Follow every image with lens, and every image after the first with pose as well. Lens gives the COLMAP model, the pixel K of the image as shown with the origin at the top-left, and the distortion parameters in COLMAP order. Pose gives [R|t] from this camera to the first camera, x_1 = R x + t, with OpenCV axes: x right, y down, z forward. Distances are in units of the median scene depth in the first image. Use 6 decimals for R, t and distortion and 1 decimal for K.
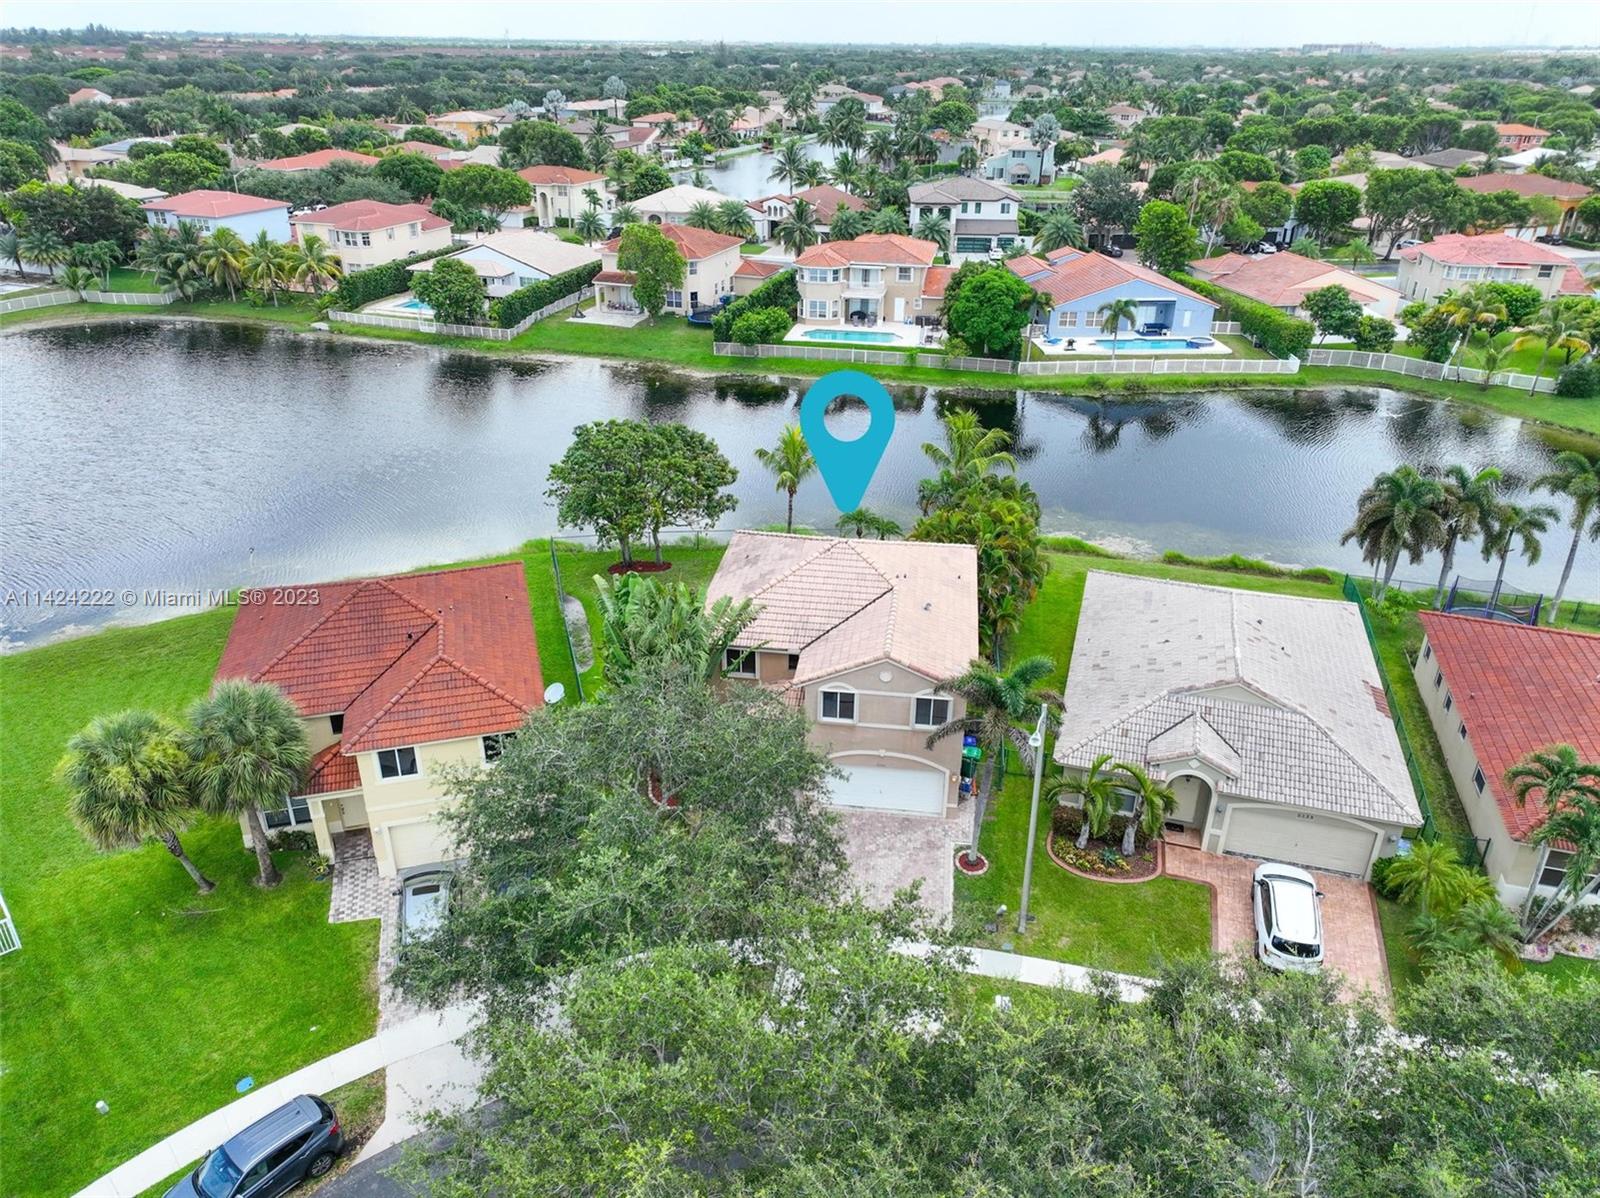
lens RADIAL K [[1120.5, 0, 800.0], [0, 1120.5, 599.0], [0, 0, 1]] dist [0.008702, -0.000729]
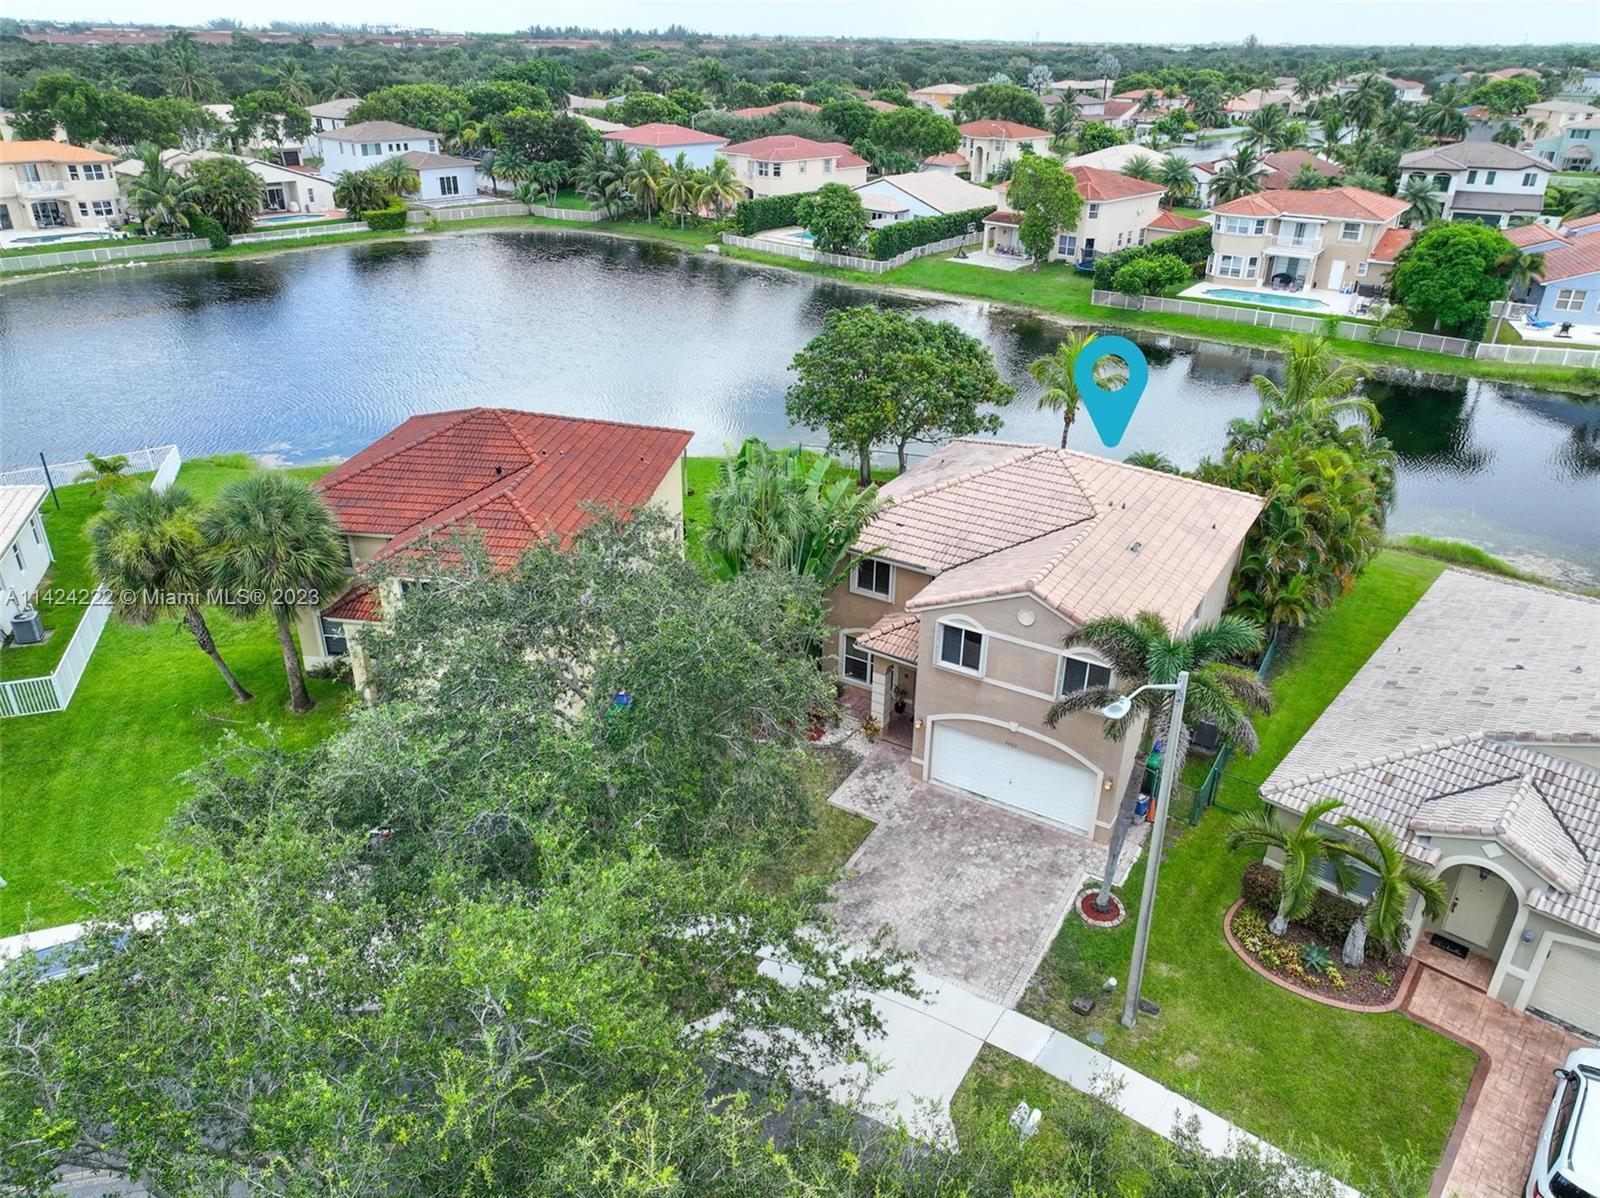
lens RADIAL K [[1124.4, 0, 800.0], [0, 1124.4, 599.0], [0, 0, 1]] dist [-0.008265, 0.027856]
pose [[0.915693, 0.182152, -0.358229, 0.068415], [-0.182571, 0.982640, 0.032970, 0.020819], [0.358015, 0.035212, 0.933052, 0.098771]]
